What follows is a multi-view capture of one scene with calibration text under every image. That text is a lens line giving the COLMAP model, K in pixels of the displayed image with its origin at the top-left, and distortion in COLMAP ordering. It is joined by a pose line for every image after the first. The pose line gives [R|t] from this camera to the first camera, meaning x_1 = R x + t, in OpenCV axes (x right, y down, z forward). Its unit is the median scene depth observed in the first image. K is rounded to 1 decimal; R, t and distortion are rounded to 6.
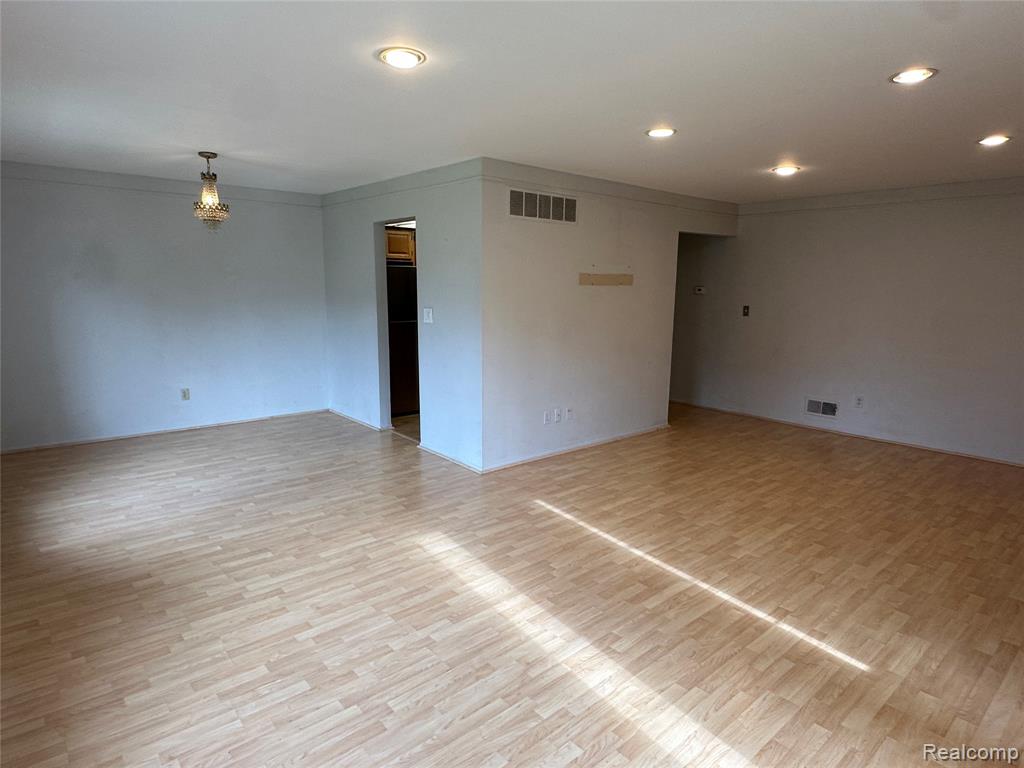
lens RADIAL K [[589.2, 0, 512.5], [0, 589.2, 387.1], [0, 0, 1]] dist [-0.012576, -0.002894]
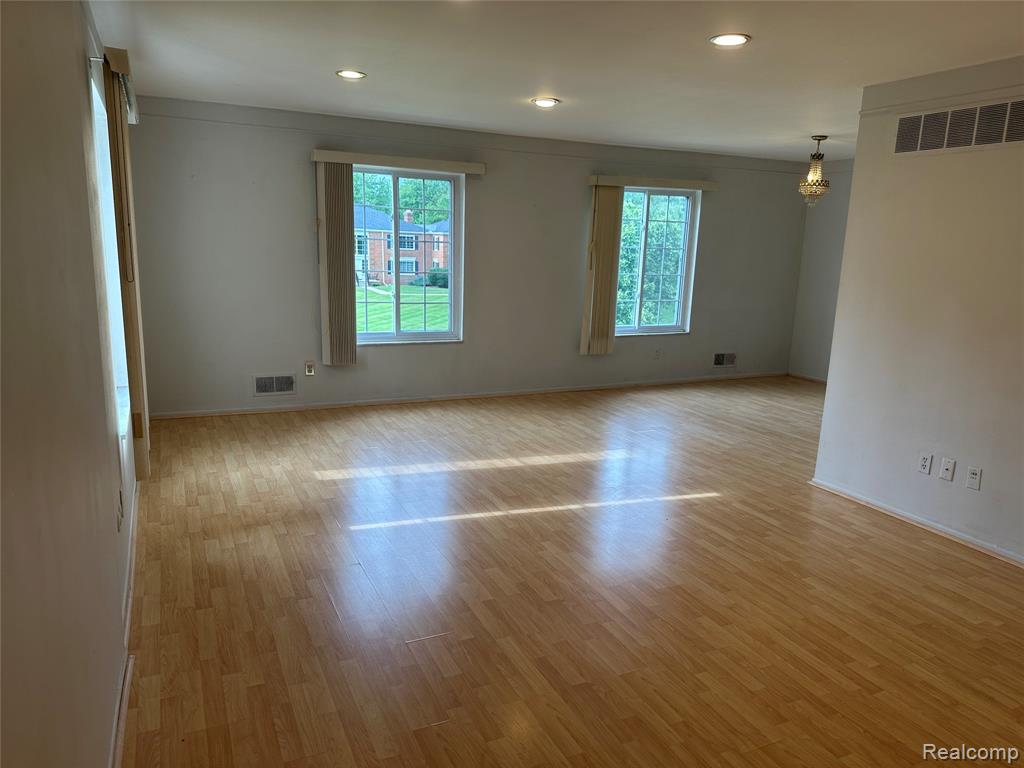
lens RADIAL K [[716.3, 0, 511.3], [0, 716.3, 385.6], [0, 0, 1]] dist [0.030787, -0.002102]
pose [[-0.265689, 0.171070, -0.948759, 1.141245], [-0.202648, 0.952232, 0.228446, -0.146559], [0.942520, 0.252960, -0.218331, 0.928086]]
